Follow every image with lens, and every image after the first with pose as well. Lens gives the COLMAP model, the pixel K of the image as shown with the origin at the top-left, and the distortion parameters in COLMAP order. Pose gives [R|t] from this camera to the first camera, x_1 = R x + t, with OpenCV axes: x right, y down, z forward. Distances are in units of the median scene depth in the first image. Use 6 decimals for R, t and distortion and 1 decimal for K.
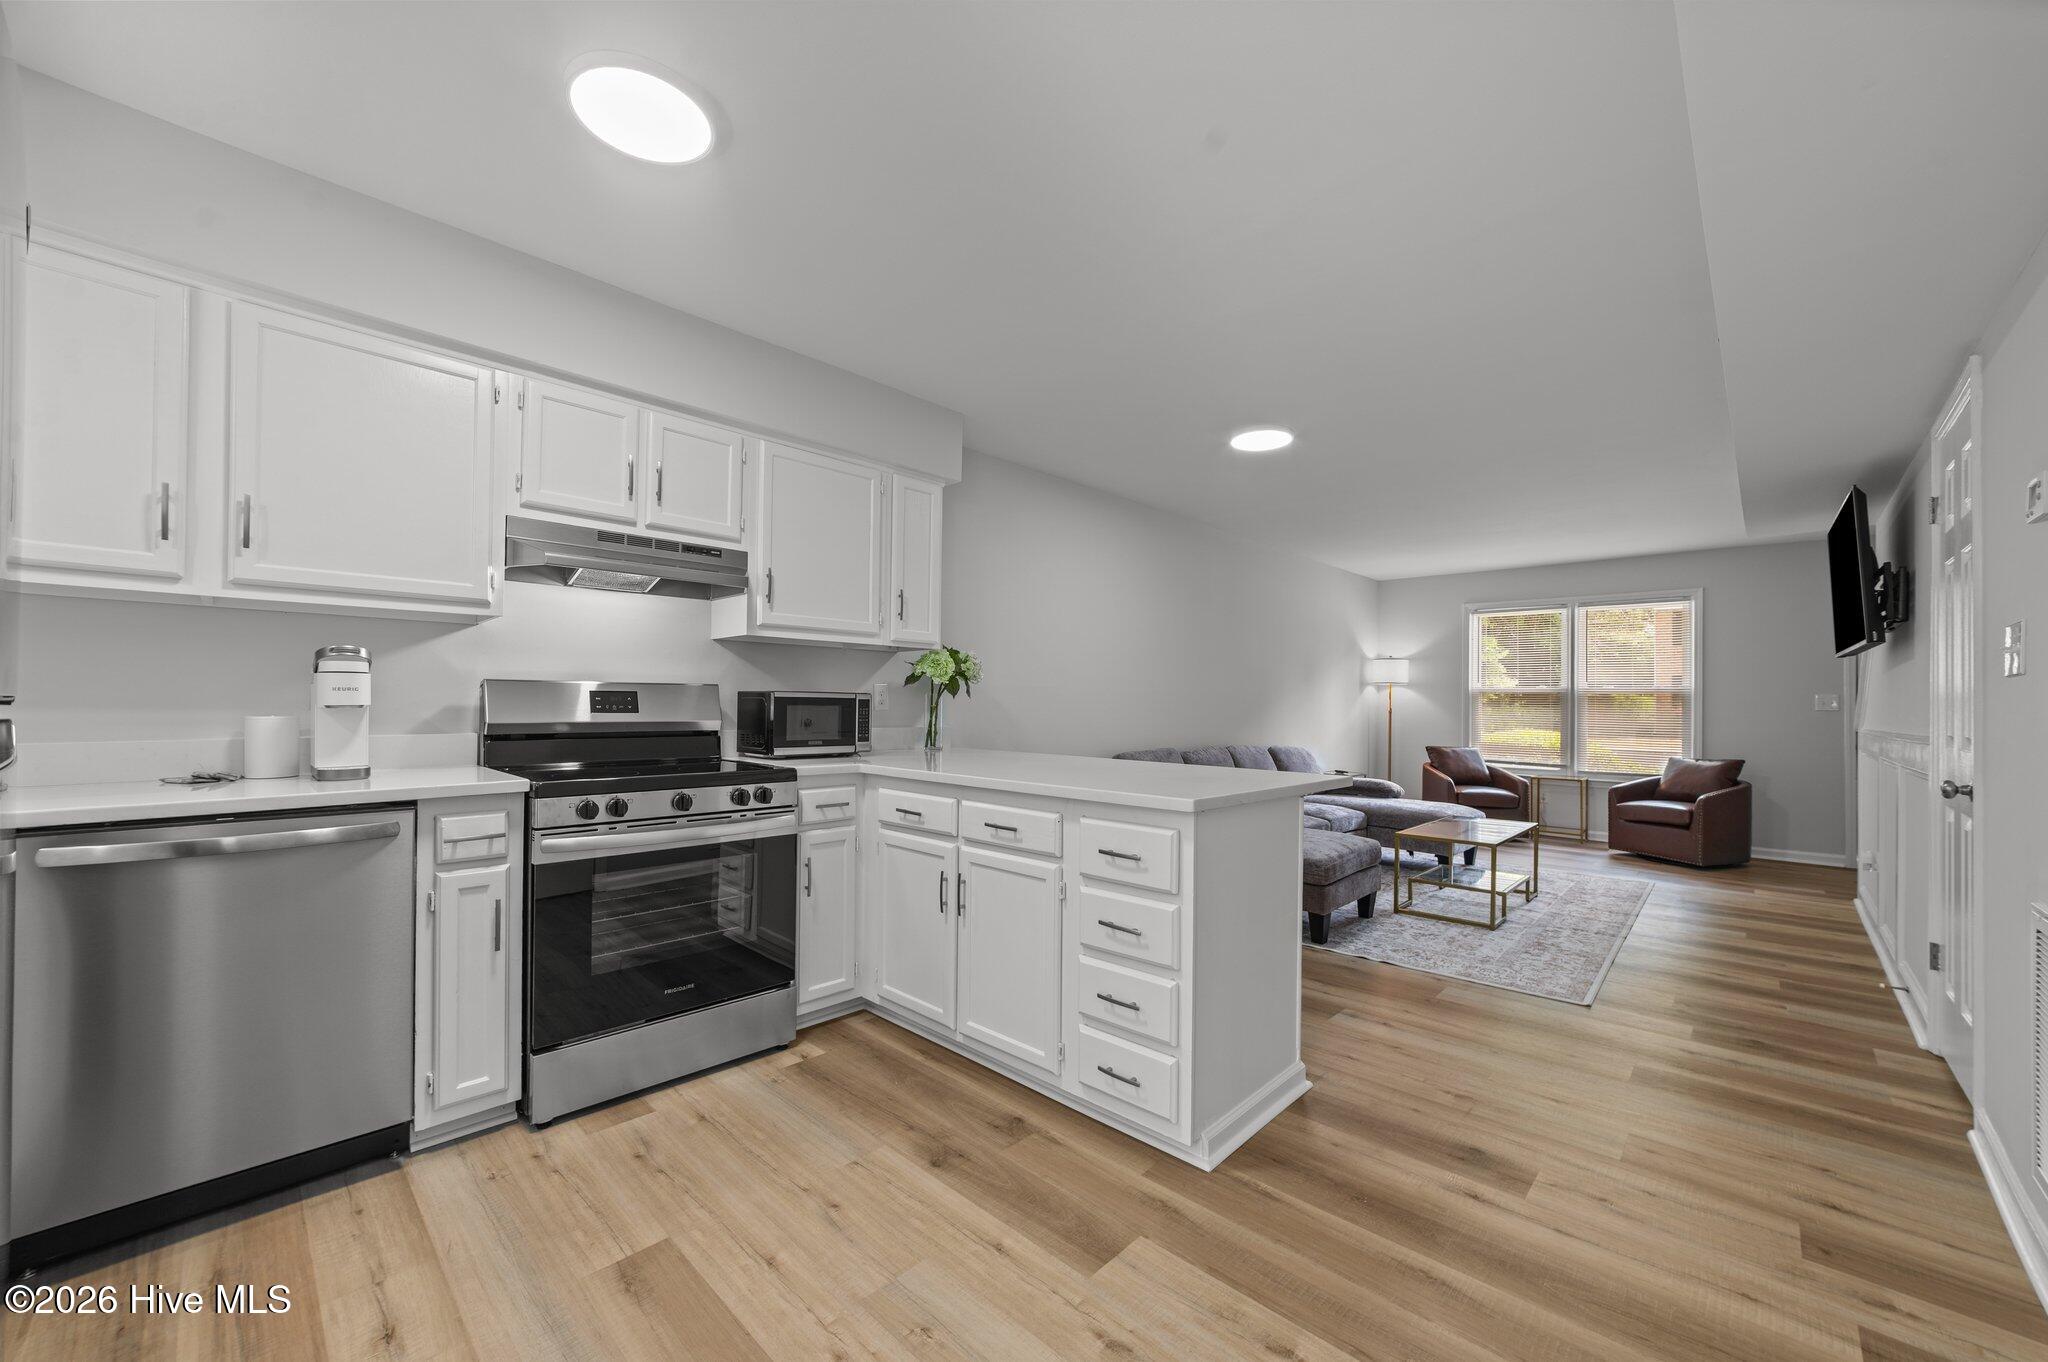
lens RADIAL K [[786.8, 0, 1030.5], [0, 786.8, 696.3], [0, 0, 1]] dist [-0.015935, 0.003153]
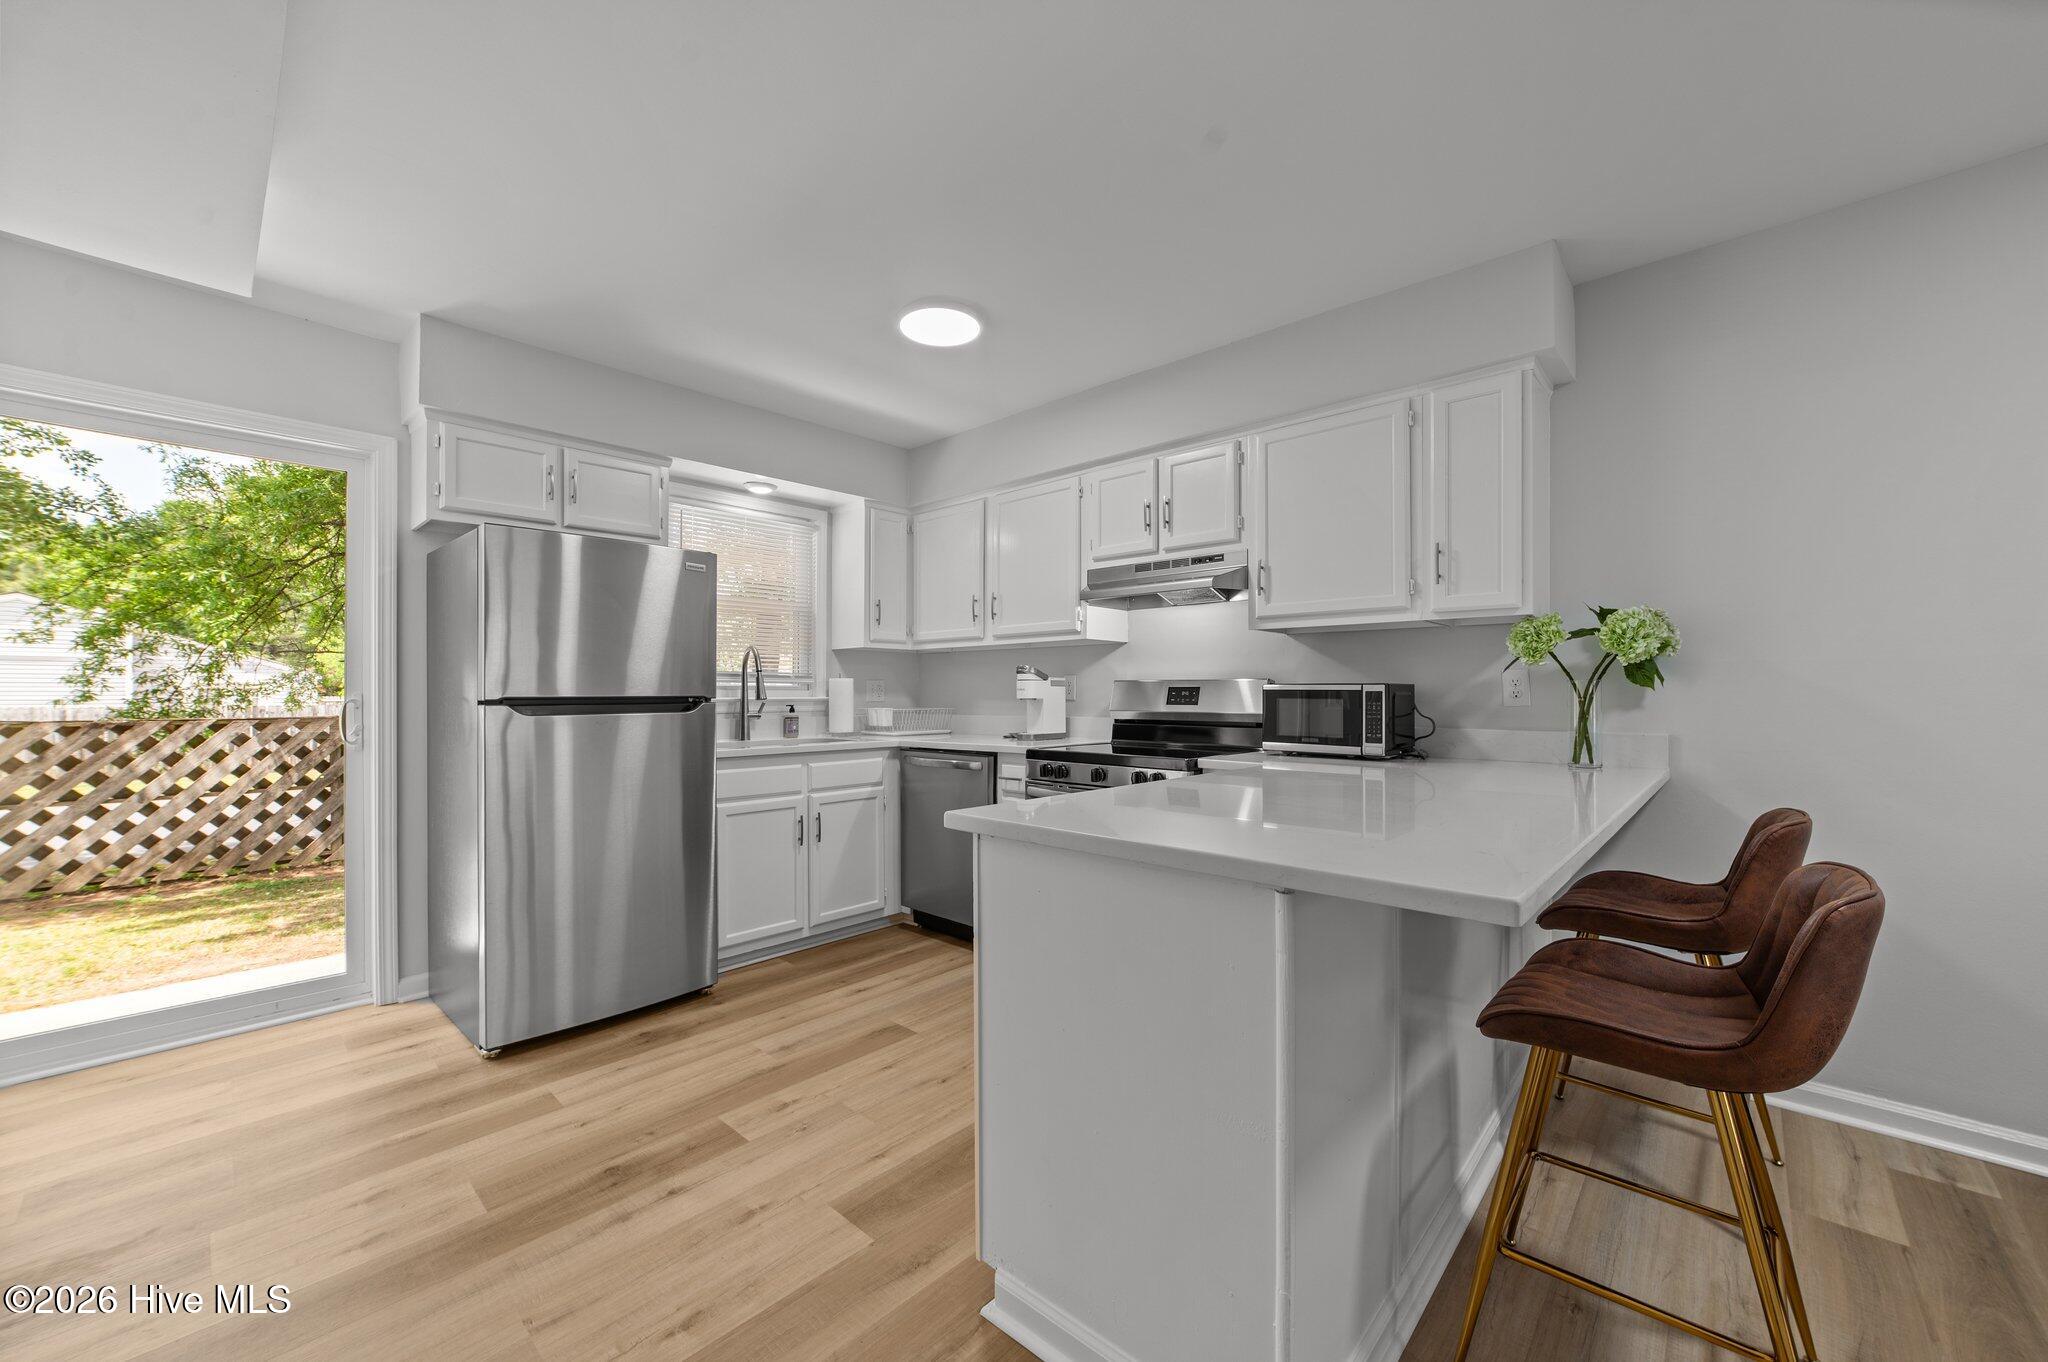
lens RADIAL K [[786.8, 0, 1023.2], [0, 786.8, 694.1], [0, 0, 1]] dist [-0.015935, 0.003153]
pose [[0.008371, -0.008831, -0.999926, 0.767841], [0.010784, 0.999904, -0.008740, 0.013680], [0.999907, -0.010710, 0.008465, 0.810937]]
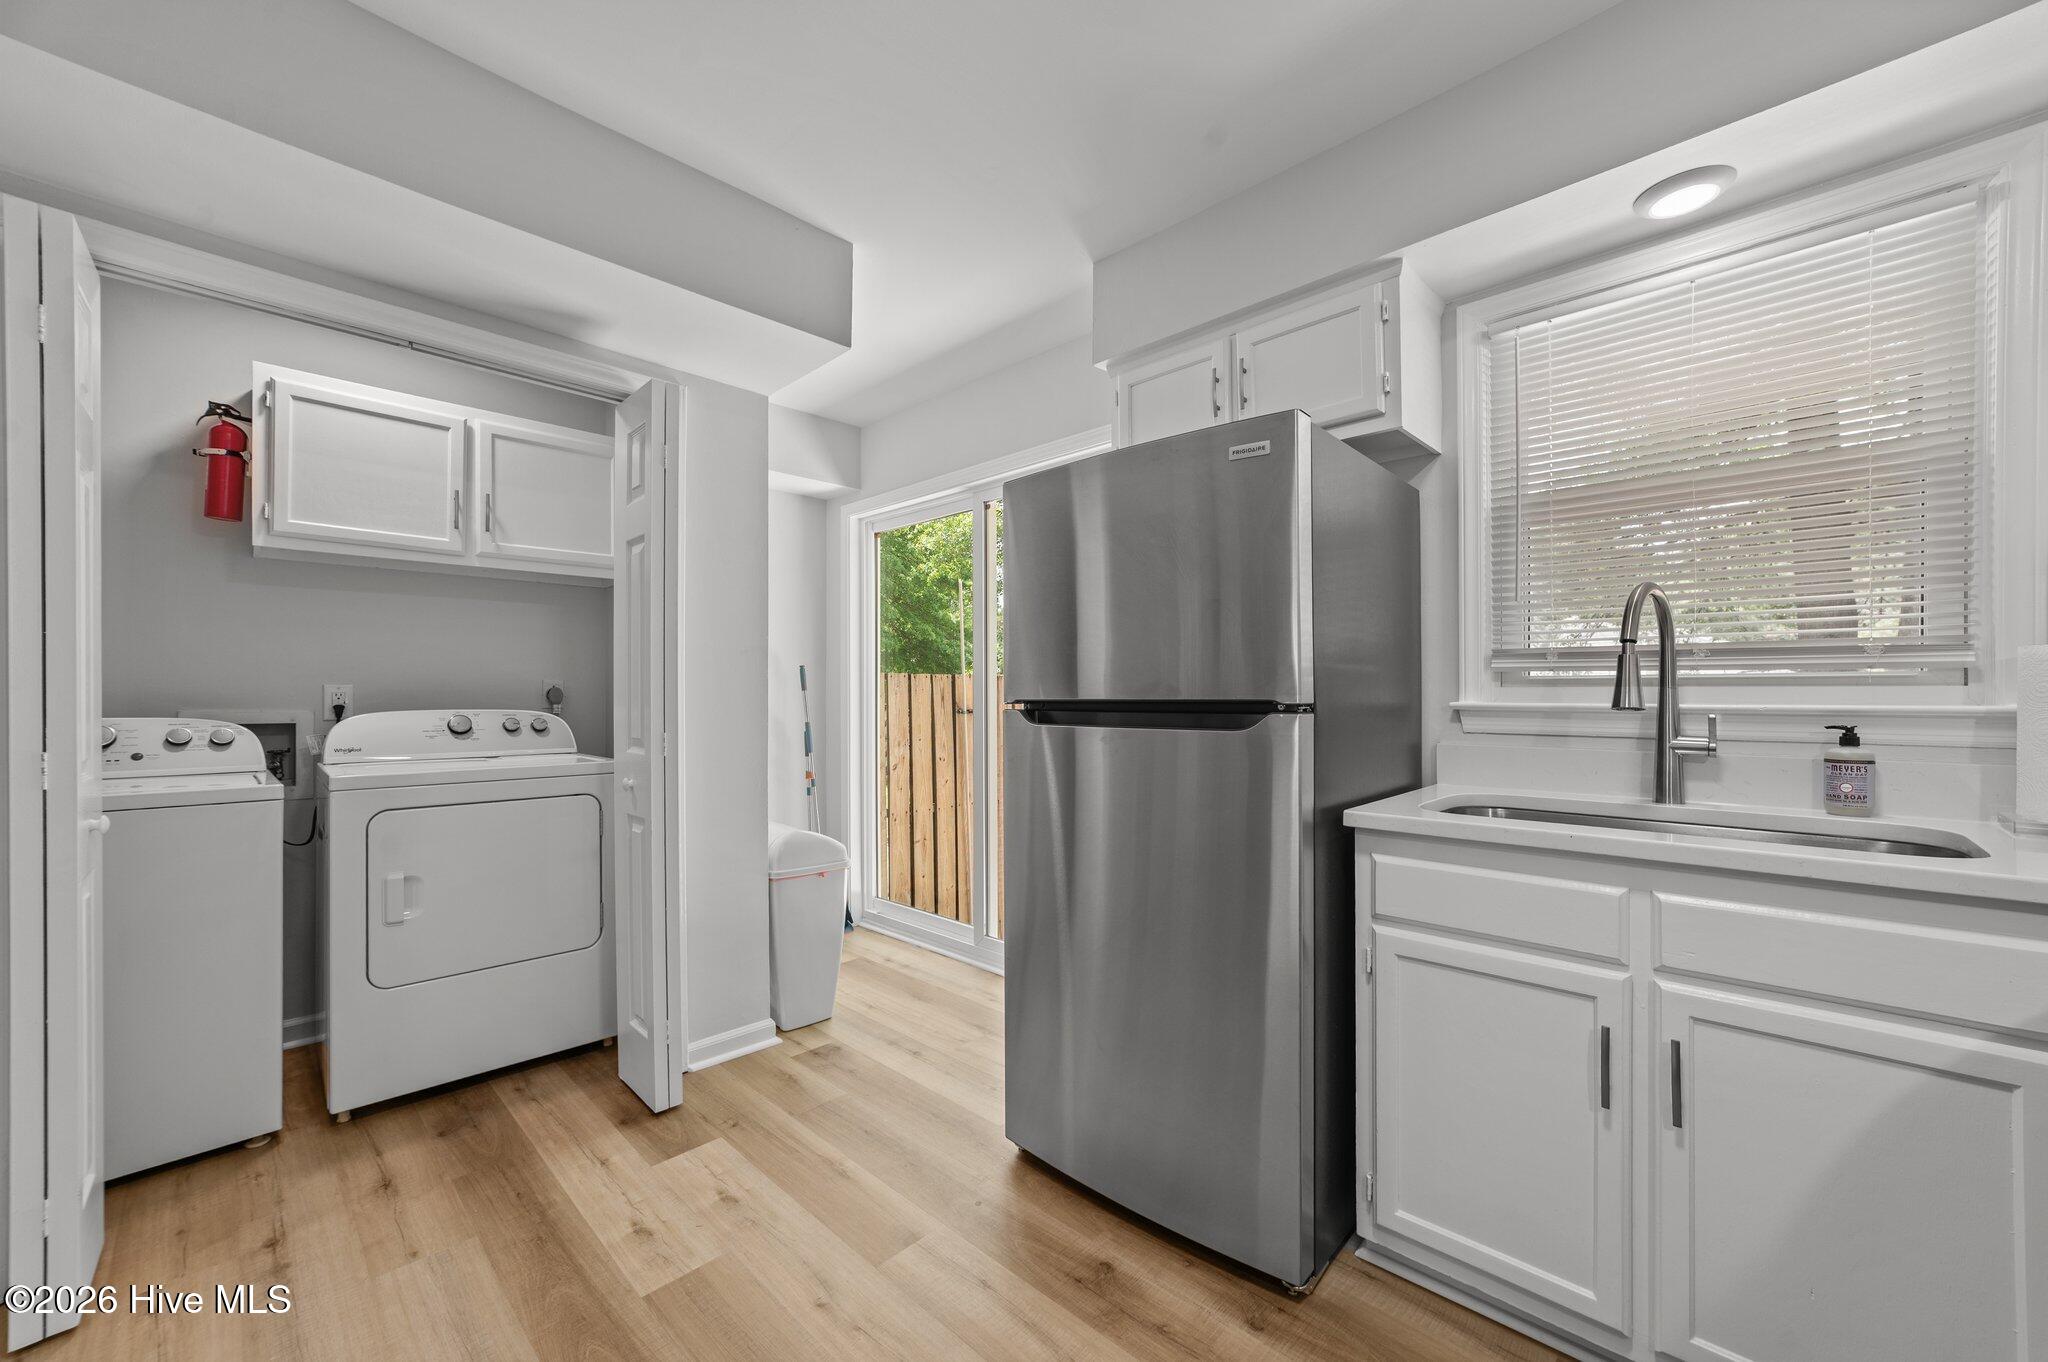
lens RADIAL K [[786.8, 0, 1026.0], [0, 786.8, 692.8], [0, 0, 1]] dist [-0.015935, 0.003153]
pose [[-0.999969, -0.007527, 0.002435, -0.245678], [-0.007552, 0.999917, -0.010473, 0.002508], [-0.002356, -0.010491, -0.999942, 0.937942]]
